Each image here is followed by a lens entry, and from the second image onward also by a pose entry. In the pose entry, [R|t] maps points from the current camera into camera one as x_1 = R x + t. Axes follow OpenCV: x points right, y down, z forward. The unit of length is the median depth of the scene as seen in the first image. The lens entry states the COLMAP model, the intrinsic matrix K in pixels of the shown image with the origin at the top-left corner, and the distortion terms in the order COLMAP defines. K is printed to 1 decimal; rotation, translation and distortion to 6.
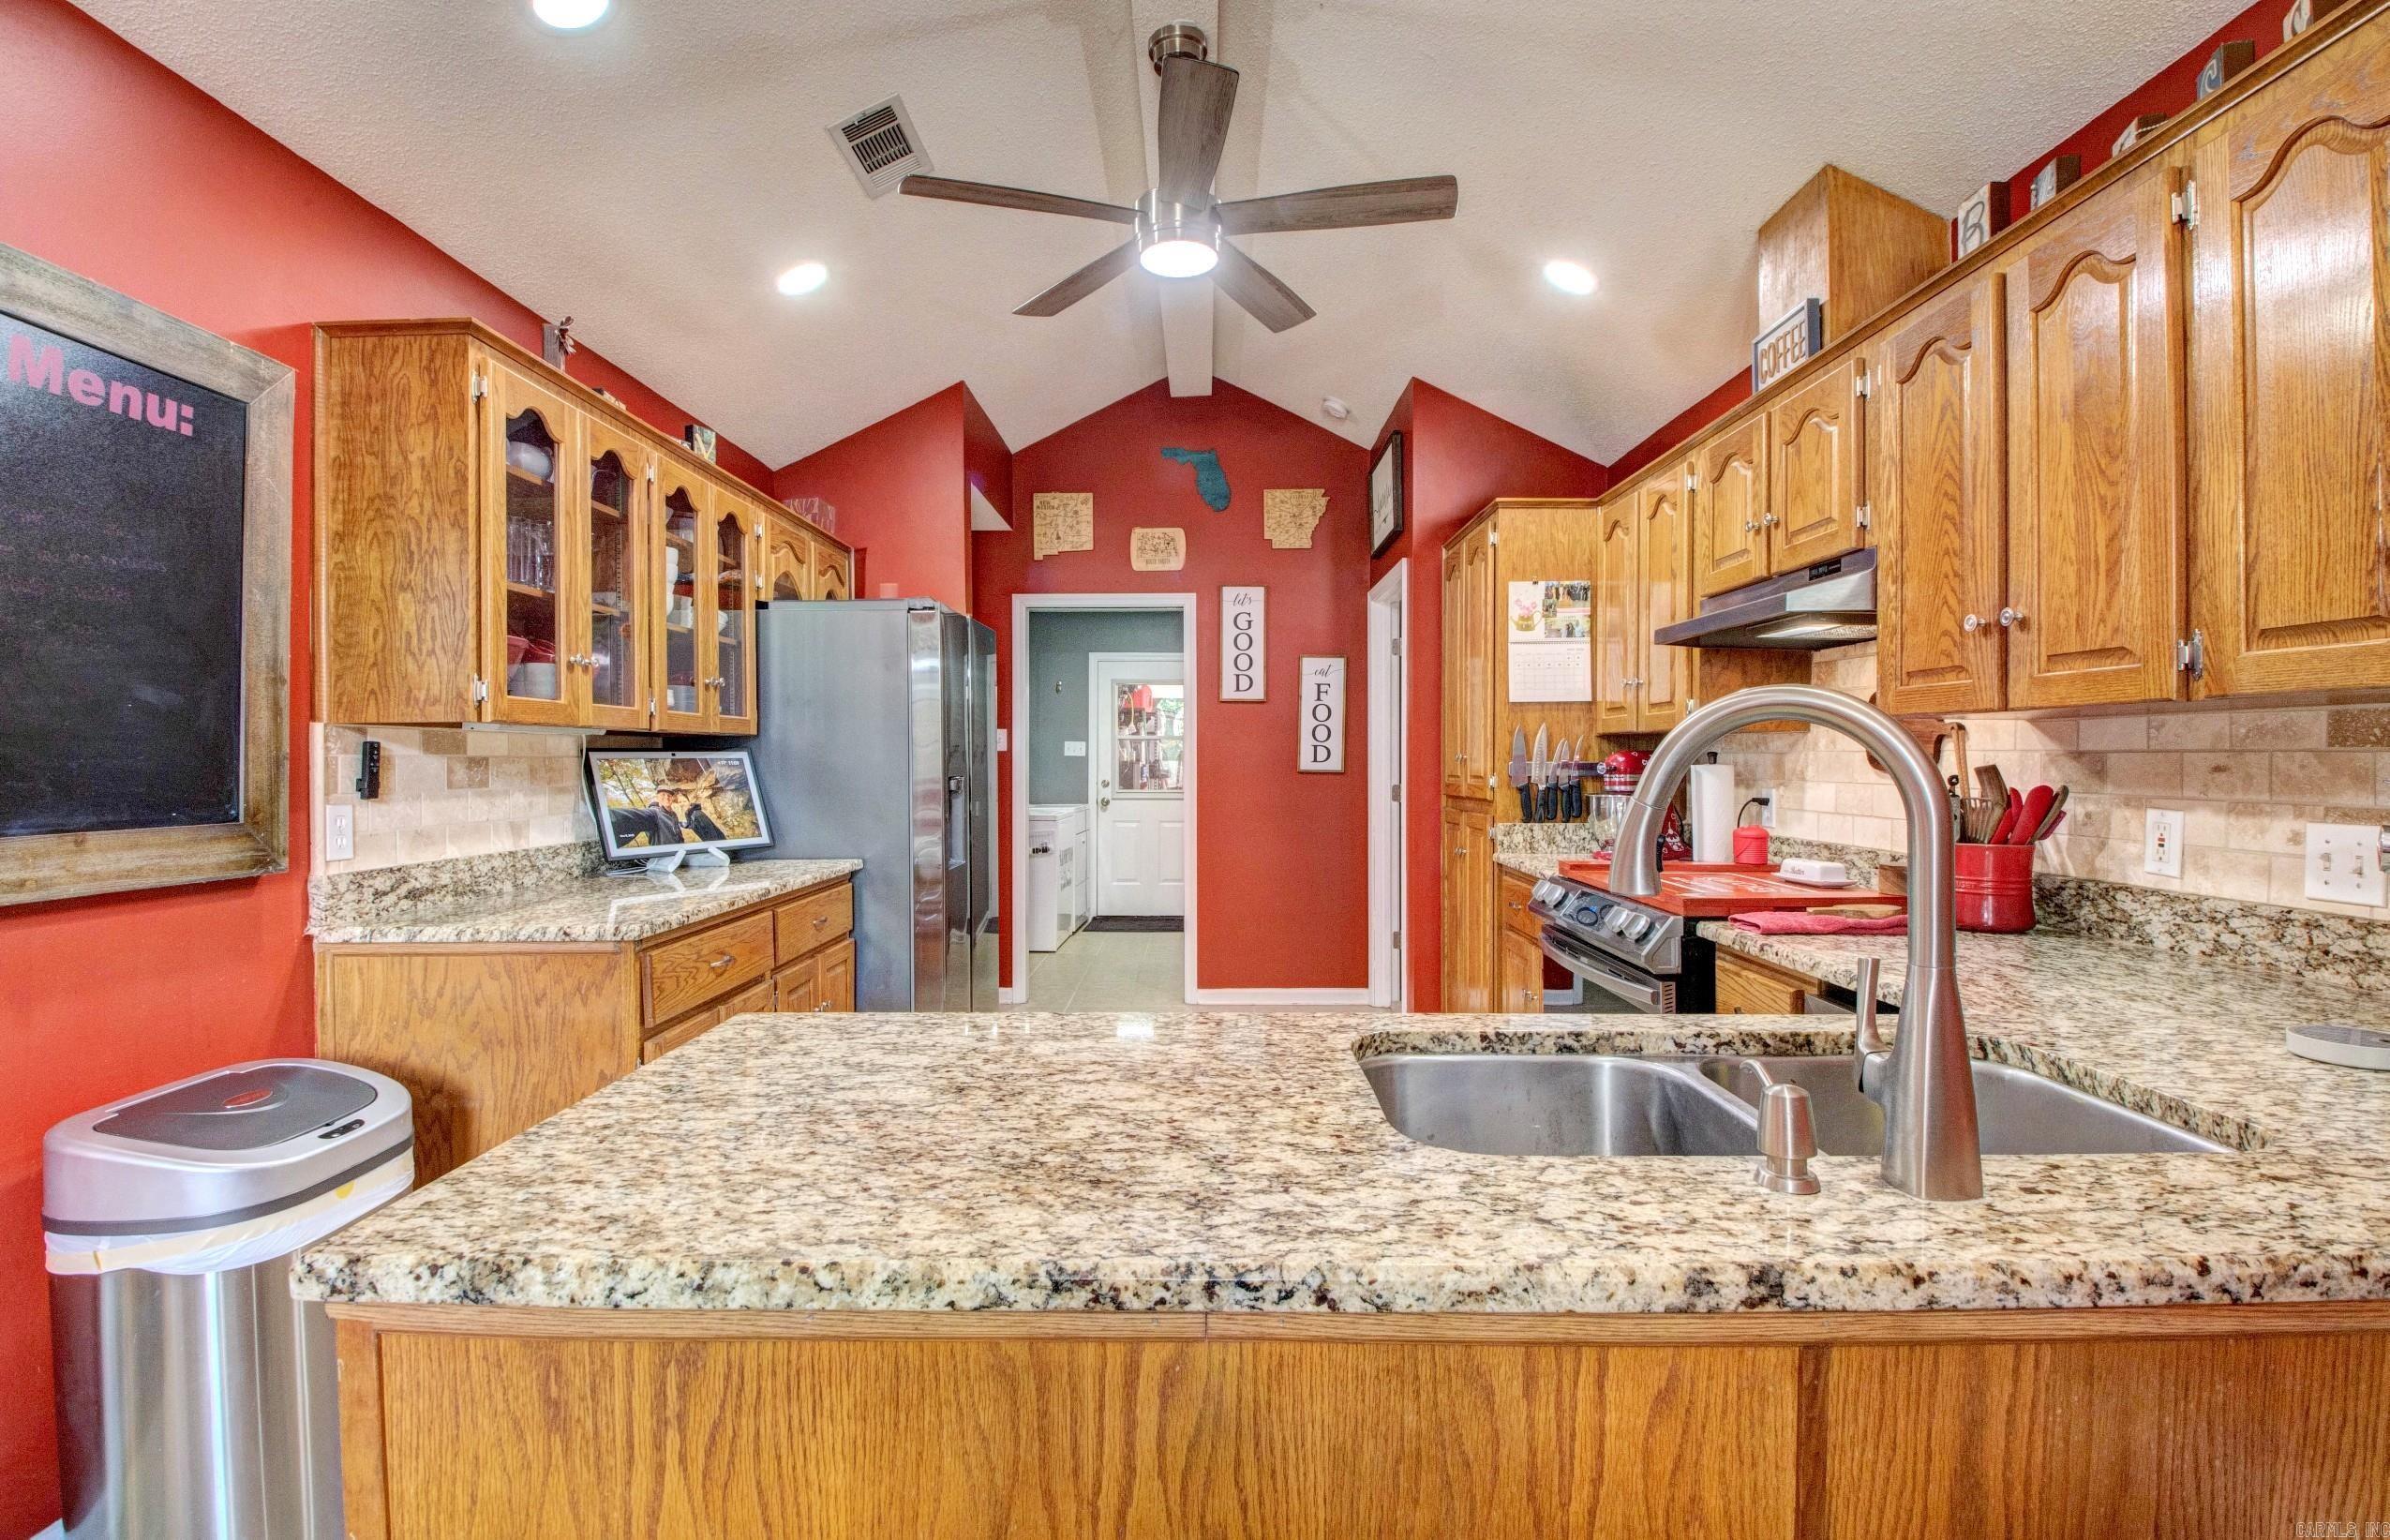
lens RADIAL K [[1109.5, 0, 1144.9], [0, 1109.5, 772.4], [0, 0, 1]] dist [0.001133, -0.016660]
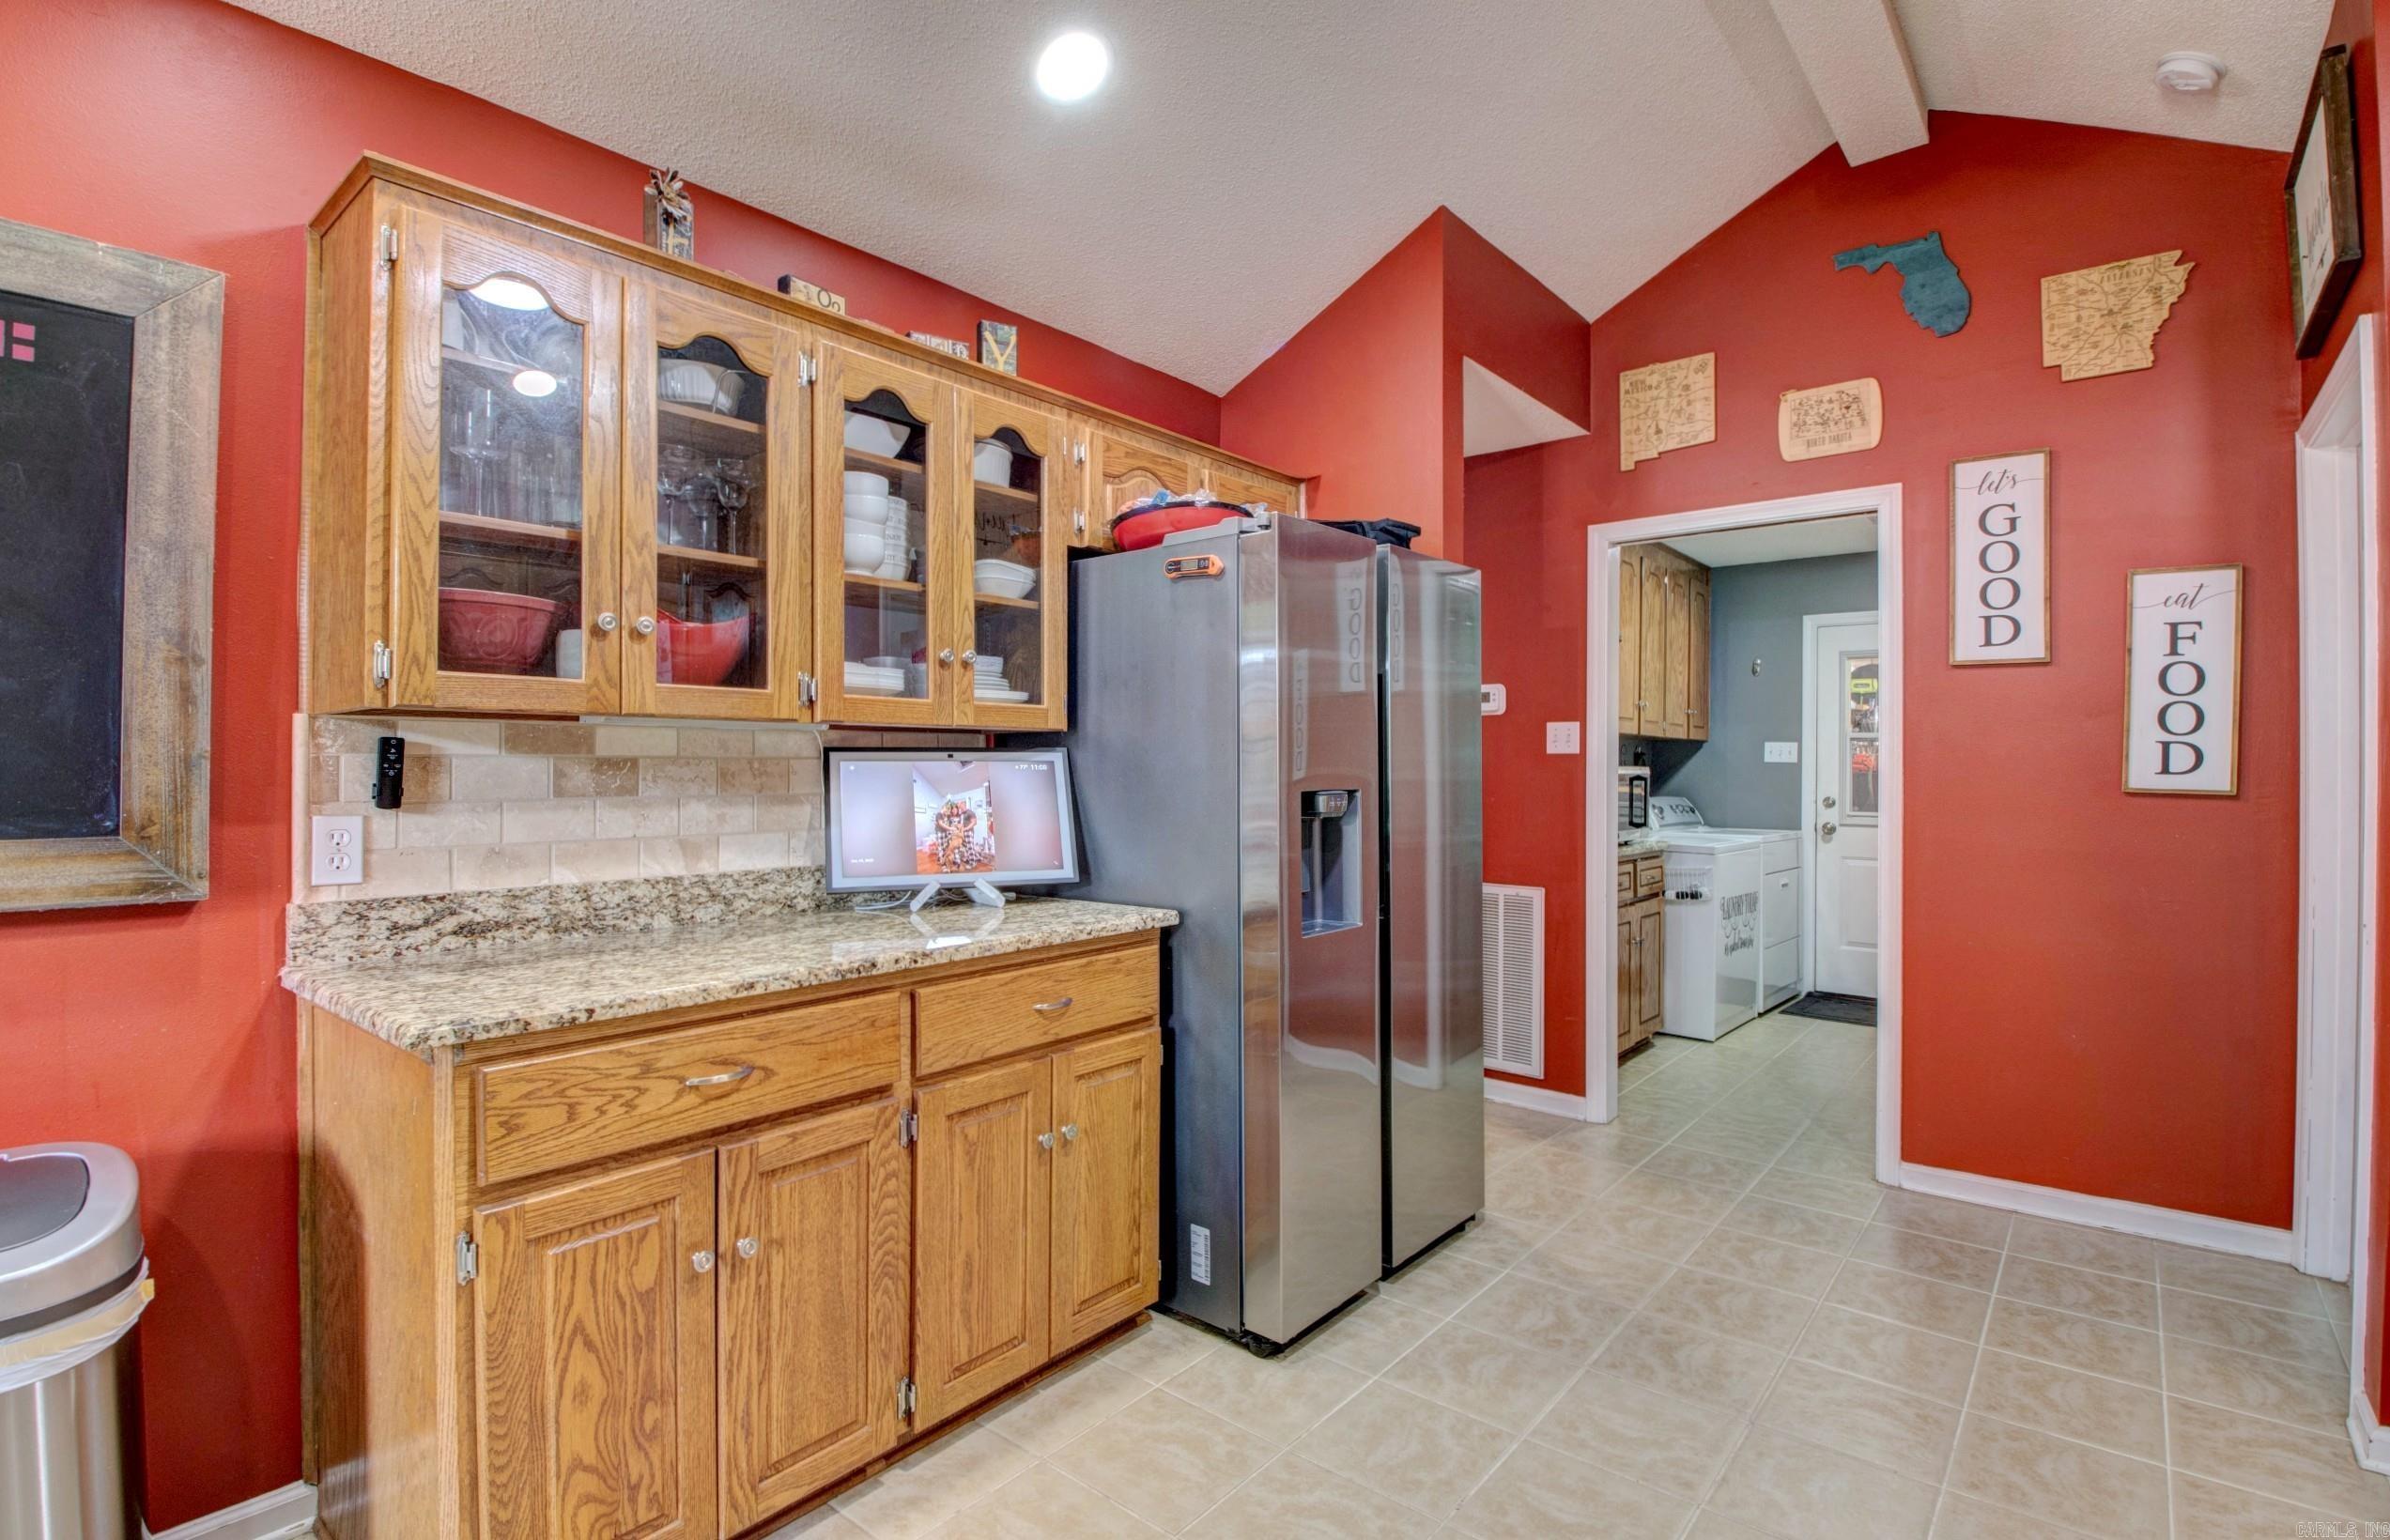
lens RADIAL K [[1109.5, 0, 1173.1], [0, 1109.5, 765.8], [0, 0, 1]] dist [0.001133, -0.016660]
pose [[0.789342, 0.005033, -0.613933, 0.155279], [-0.012138, 0.999899, -0.007409, -0.005334], [0.613833, 0.013300, 0.789324, 0.466895]]
